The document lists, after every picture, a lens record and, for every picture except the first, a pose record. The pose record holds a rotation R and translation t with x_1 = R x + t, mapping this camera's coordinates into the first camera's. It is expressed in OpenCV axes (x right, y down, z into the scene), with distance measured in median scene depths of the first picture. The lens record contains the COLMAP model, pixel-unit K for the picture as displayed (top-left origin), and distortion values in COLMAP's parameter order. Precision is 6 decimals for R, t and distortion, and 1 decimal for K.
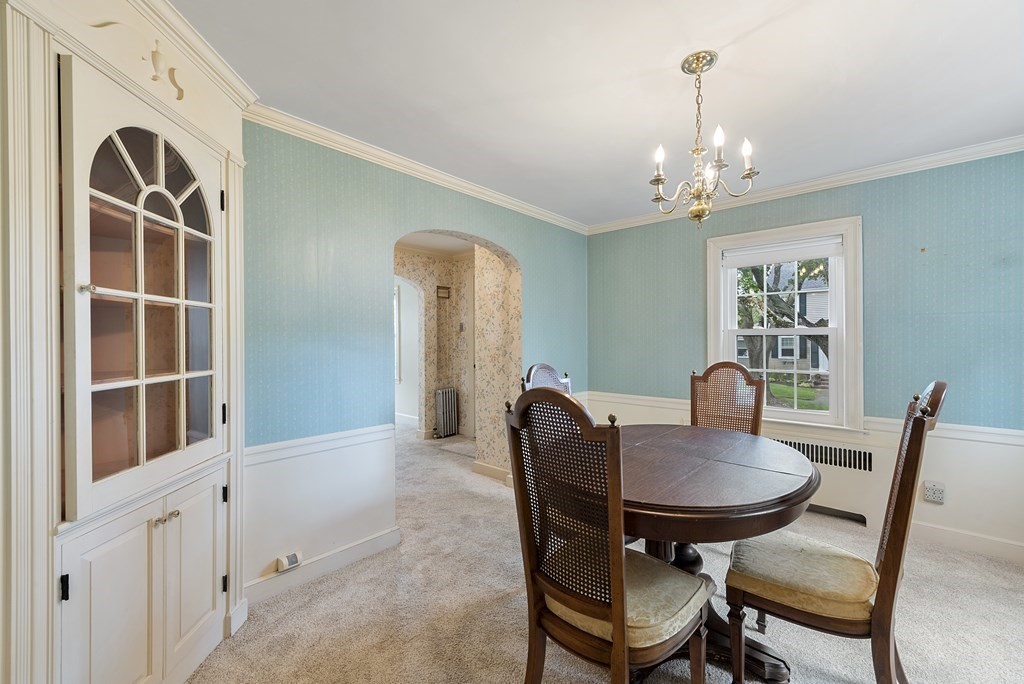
lens RADIAL K [[414.8, 0, 519.2], [0, 414.8, 340.2], [0, 0, 1]] dist [-0.001595, 0.000804]
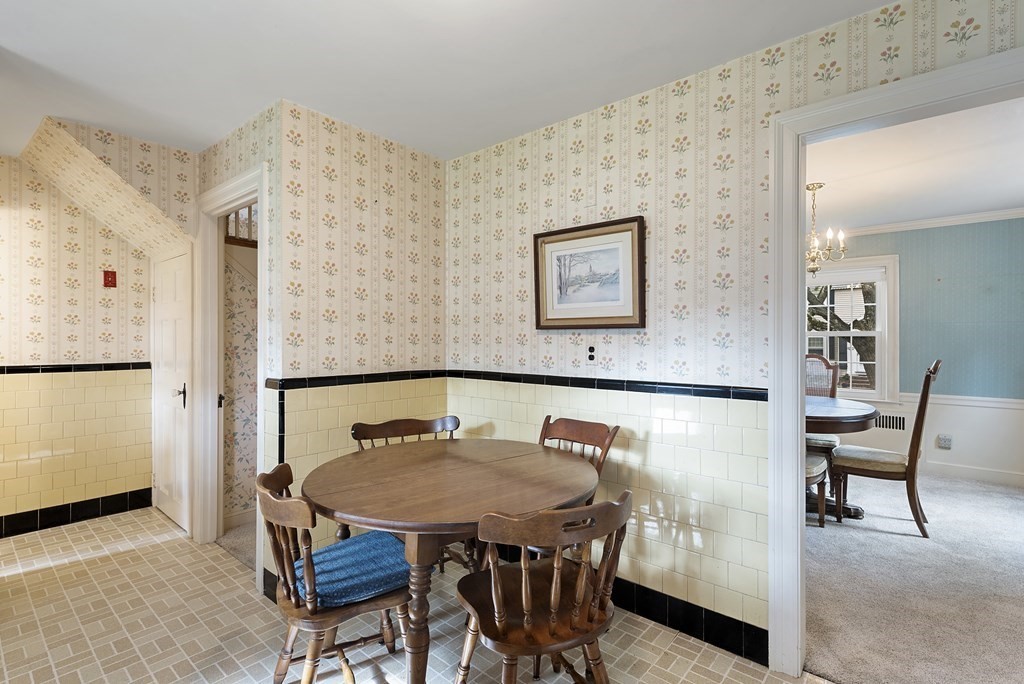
lens RADIAL K [[486.9, 0, 511.2], [0, 486.9, 337.5], [0, 0, 1]] dist [0.005405, -0.000916]
pose [[0.999426, 0.008160, 0.032866, -0.904659], [-0.008124, 0.999966, -0.001228, 0.005602], [-0.032875, 0.000960, 0.999459, -1.028949]]
